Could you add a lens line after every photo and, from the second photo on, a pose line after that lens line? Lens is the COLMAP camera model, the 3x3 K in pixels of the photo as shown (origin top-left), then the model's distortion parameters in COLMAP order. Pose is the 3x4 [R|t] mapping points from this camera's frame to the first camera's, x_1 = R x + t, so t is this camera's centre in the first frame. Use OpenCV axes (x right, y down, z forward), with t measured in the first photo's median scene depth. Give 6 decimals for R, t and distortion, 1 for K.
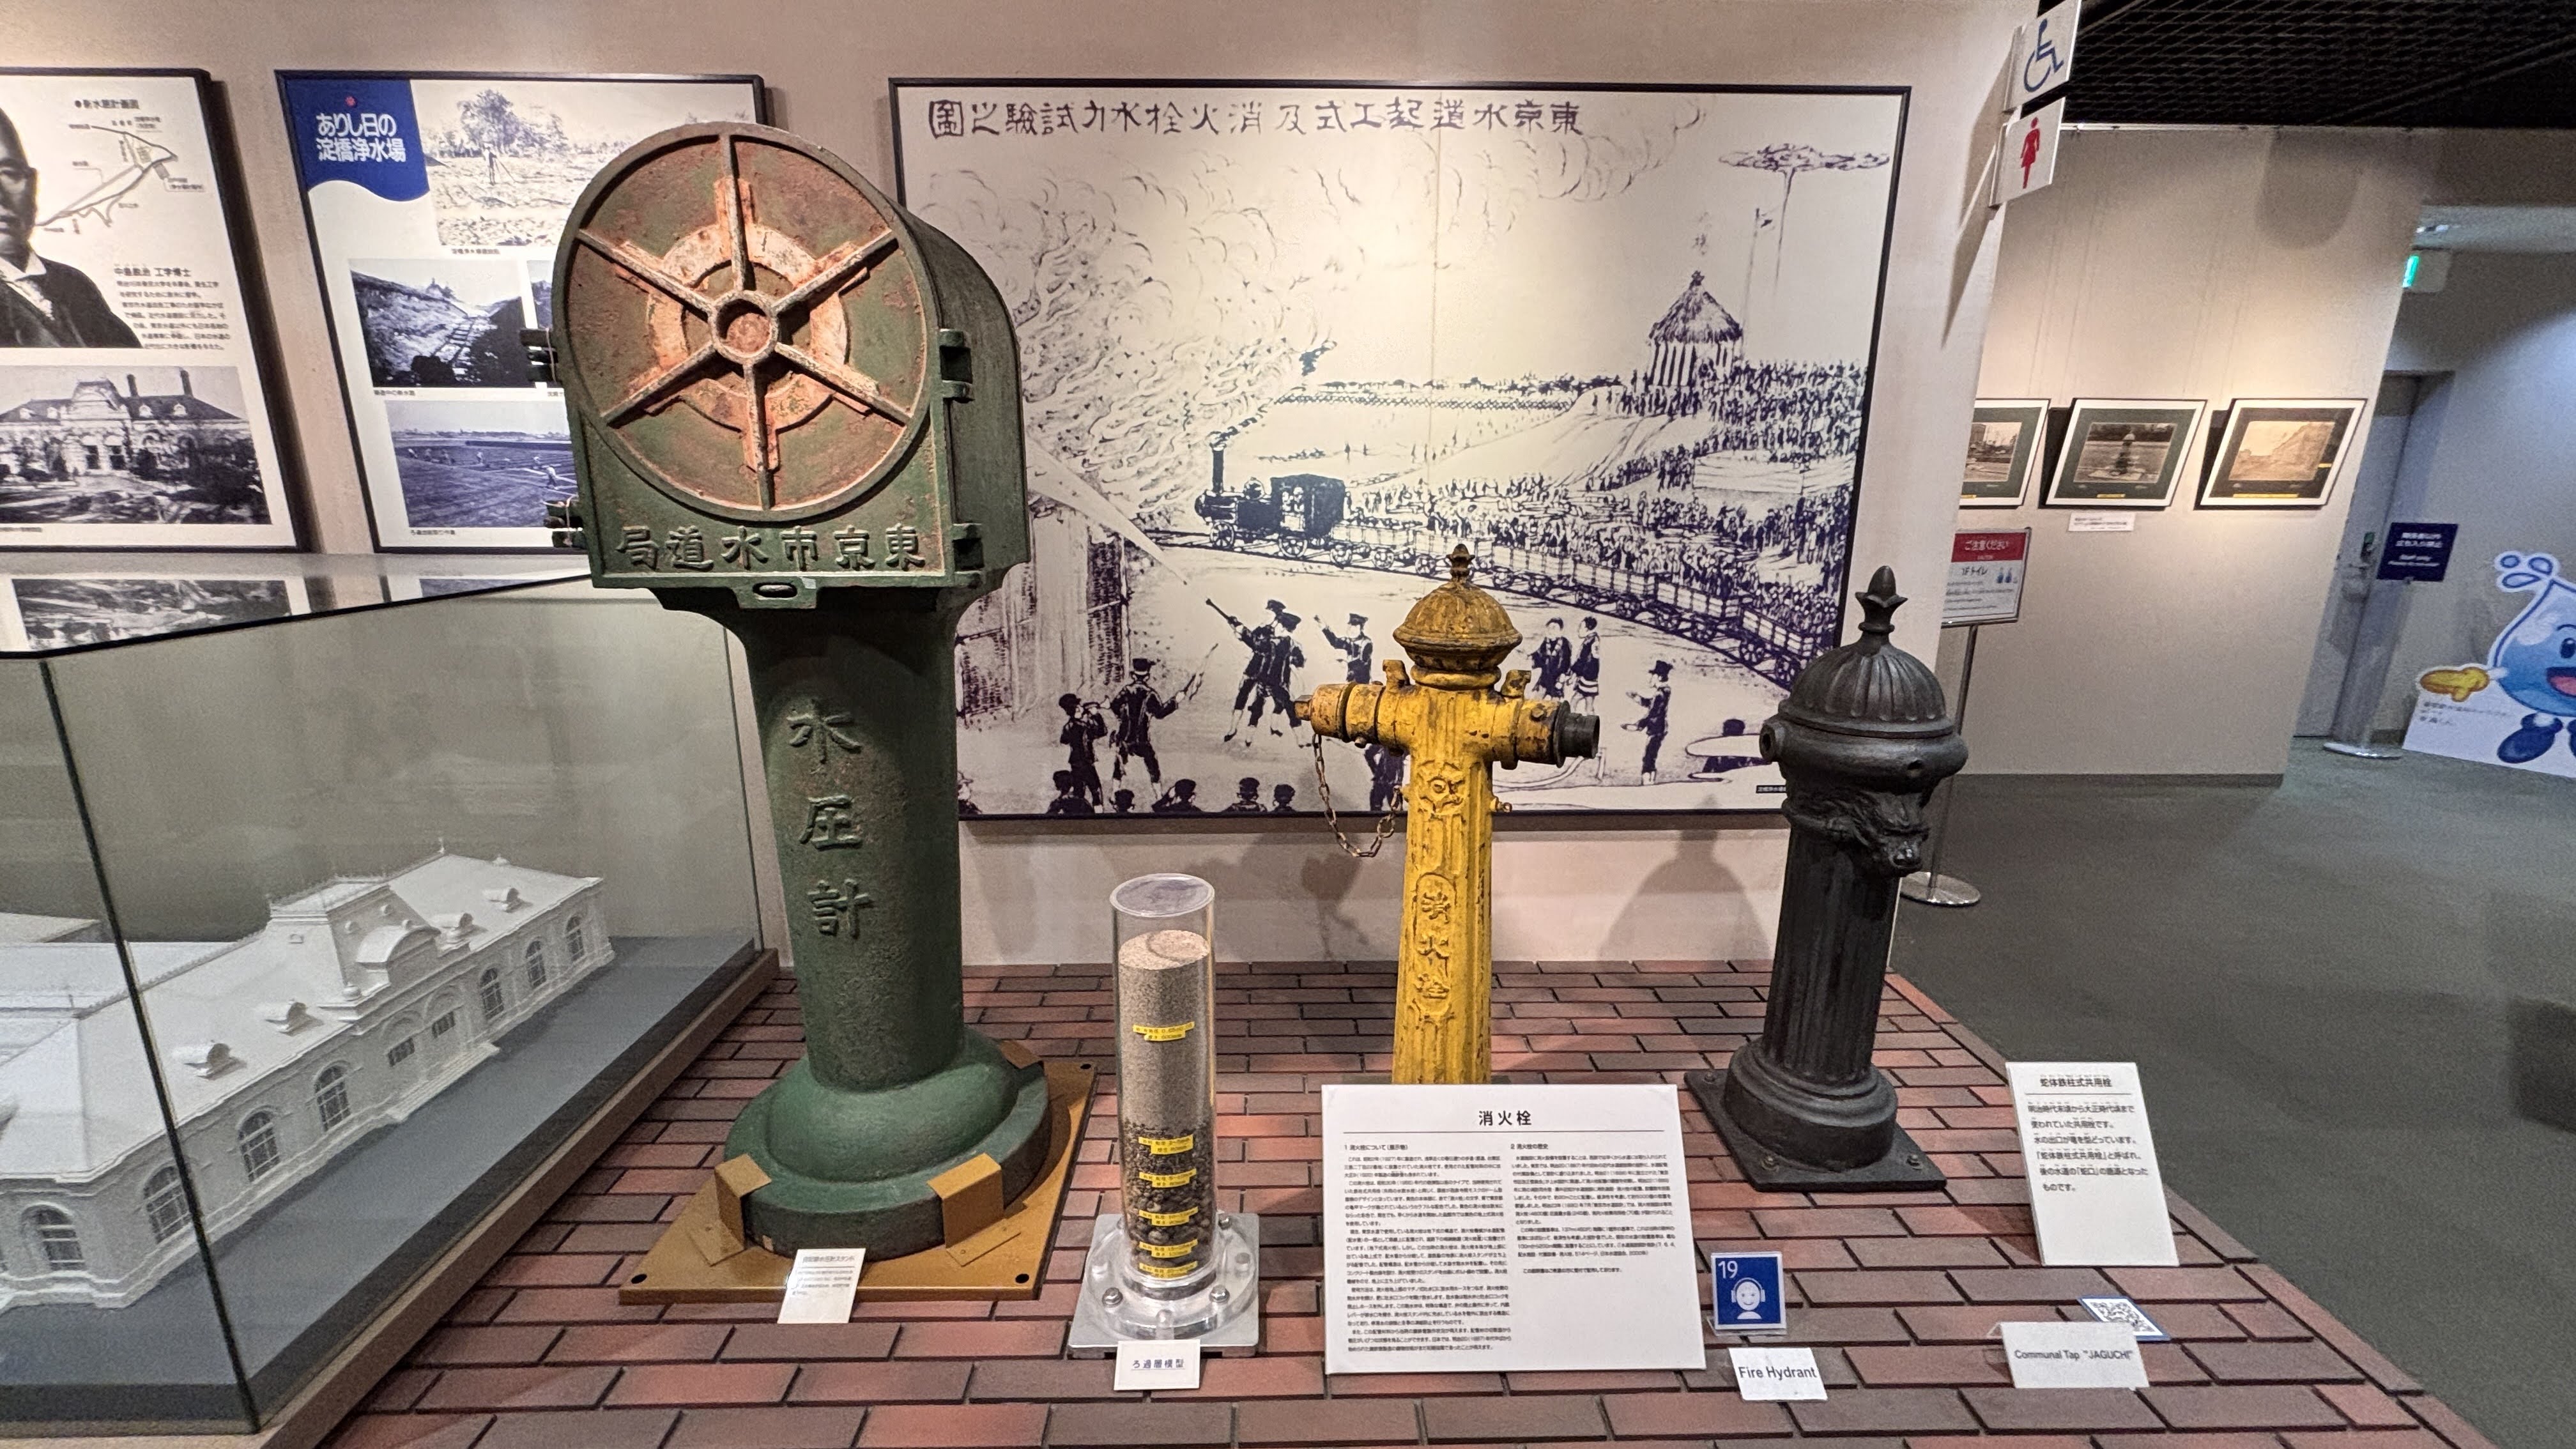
lens RADIAL K [[1048.5, 0, 1291.1], [0, 1048.5, 738.8], [0, 0, 1]] dist [-0.000874, -0.000108]
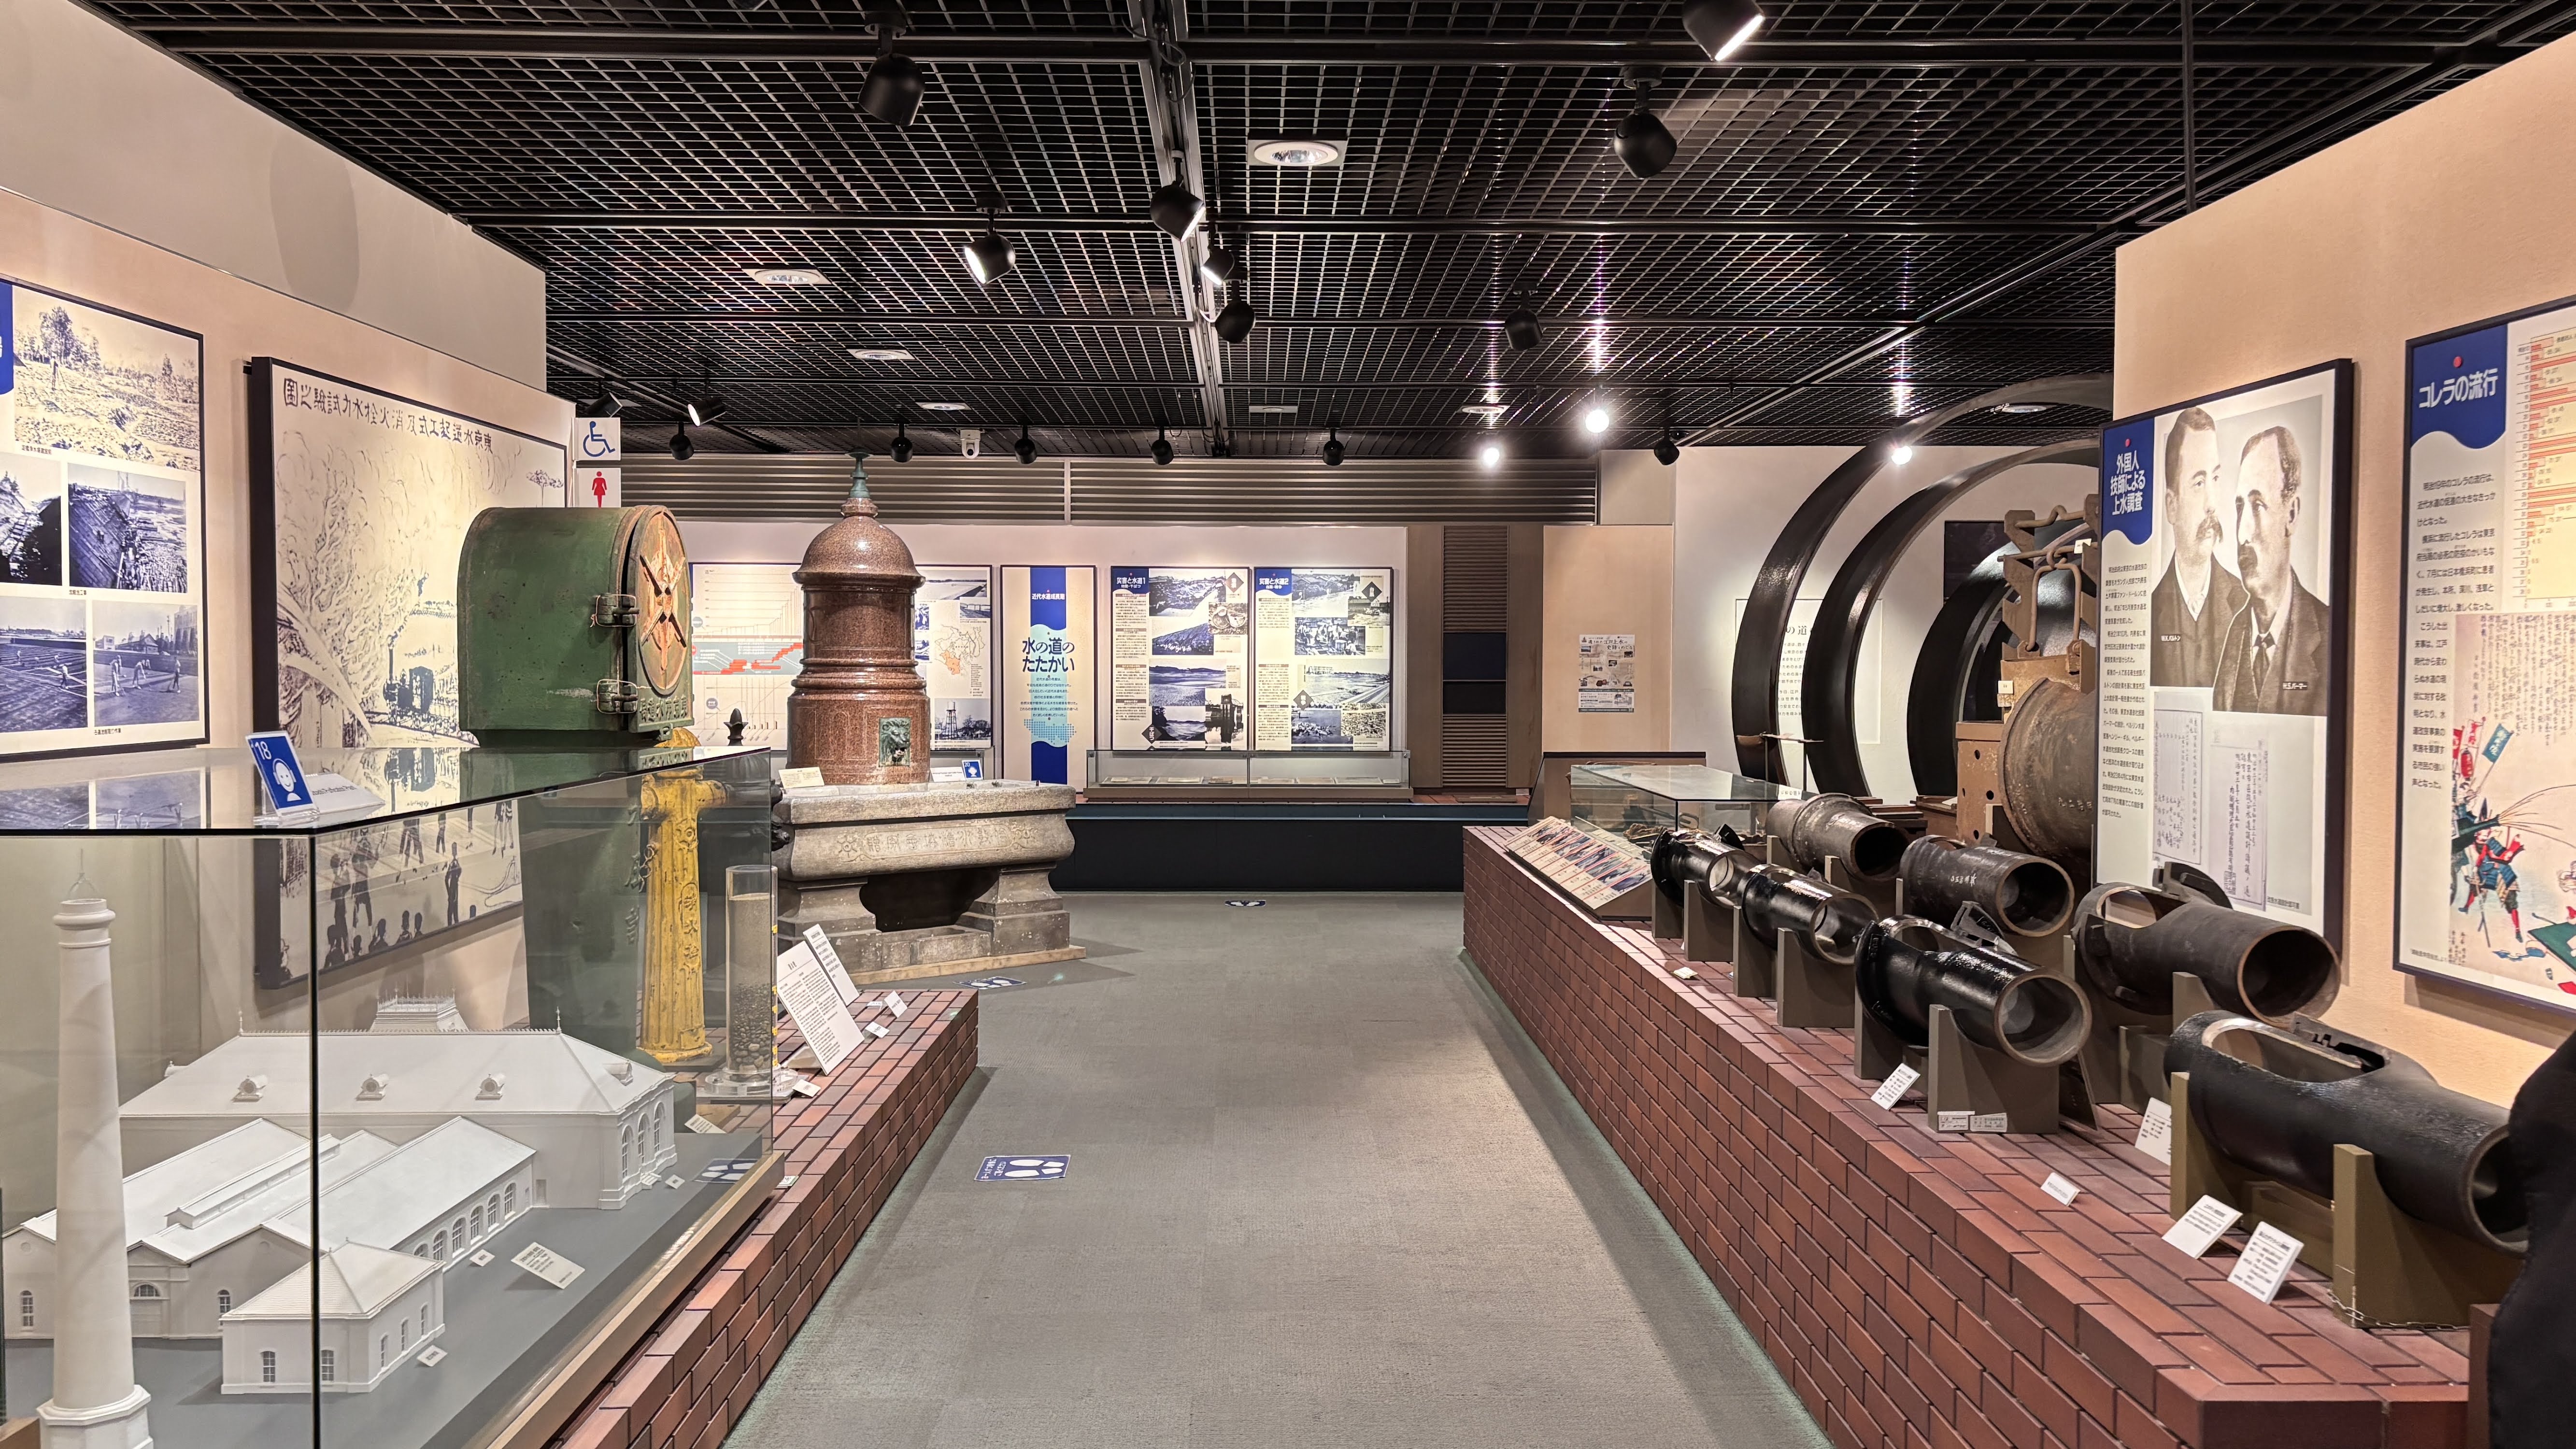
lens RADIAL K [[2101.7, 0, 1289.1], [0, 2101.7, 724.2], [0, 0, 1]] dist [0.036108, -0.047805]
pose [[0.002616, -0.035436, 0.999369, -2.674239], [0.253447, 0.966765, 0.033617, 0.006414], [-0.967346, 0.253199, 0.011511, -0.073711]]
